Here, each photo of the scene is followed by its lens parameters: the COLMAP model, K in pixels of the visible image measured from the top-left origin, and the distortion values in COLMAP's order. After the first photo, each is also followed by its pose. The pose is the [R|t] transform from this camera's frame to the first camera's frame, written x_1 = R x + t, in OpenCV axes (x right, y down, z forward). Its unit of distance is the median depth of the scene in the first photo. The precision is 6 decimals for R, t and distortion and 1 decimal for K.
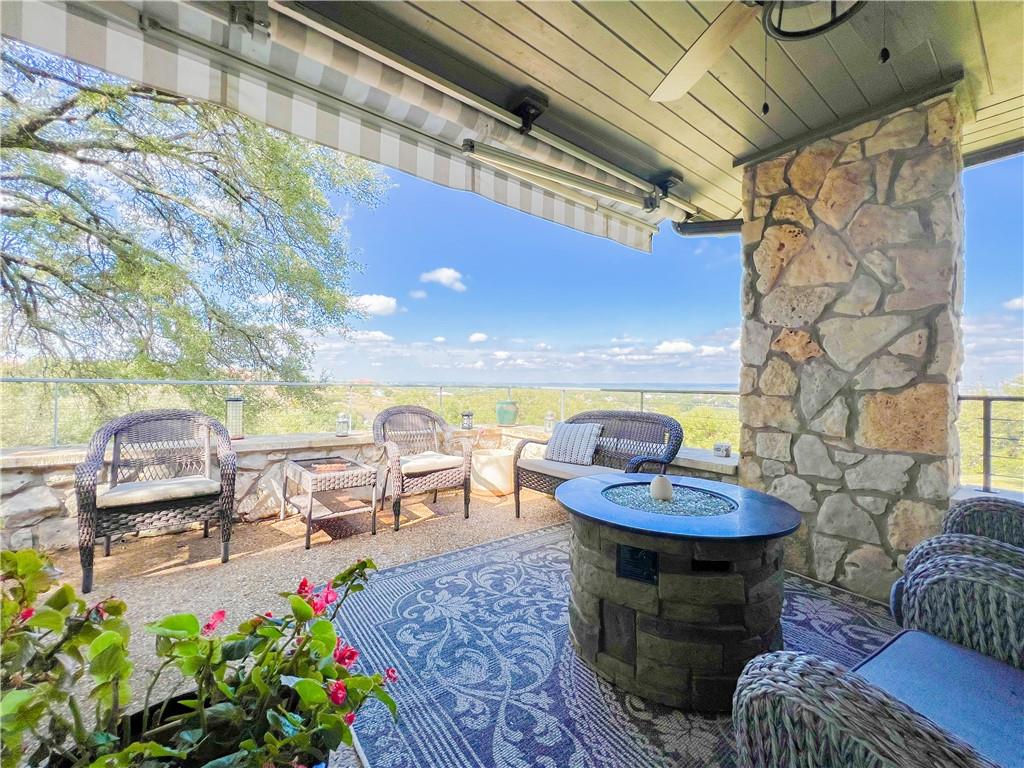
lens RADIAL K [[411.3, 0, 510.7], [0, 411.3, 381.7], [0, 0, 1]] dist [-0.002238, 0.000386]
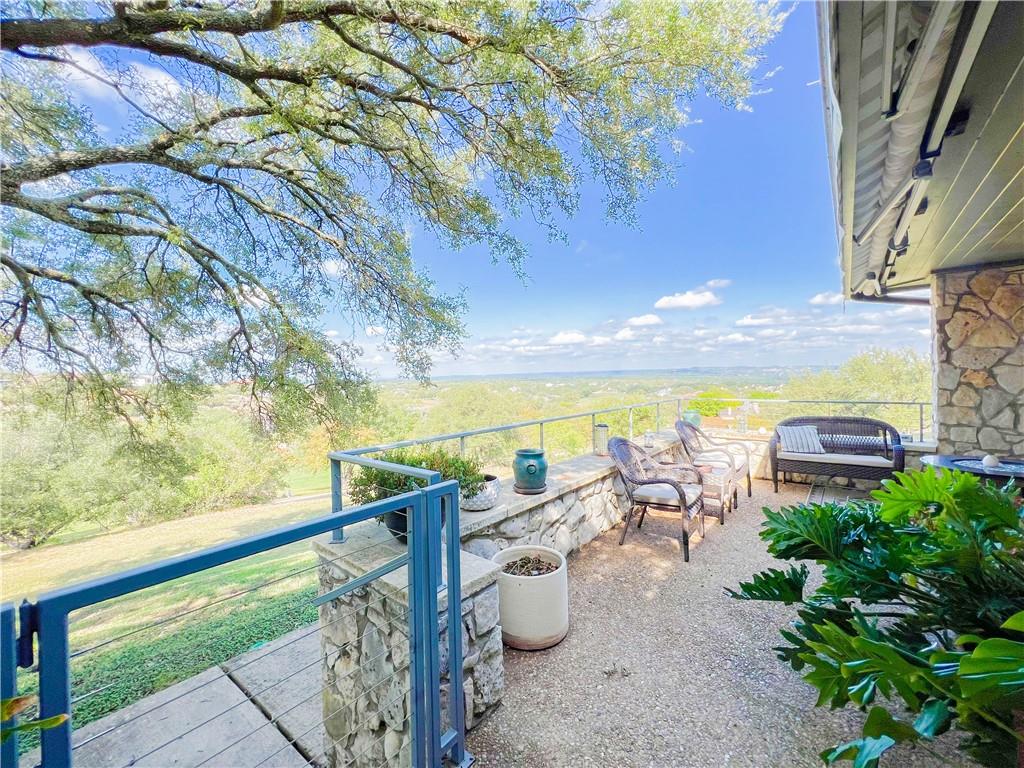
lens RADIAL K [[411.3, 0, 510.7], [0, 411.3, 381.7], [0, 0, 1]] dist [-0.002238, 0.000386]
pose [[0.971582, -0.039384, 0.233405, -1.729588], [0.035062, 0.999129, 0.022641, -0.188380], [-0.234094, -0.013814, 0.972116, -0.285283]]
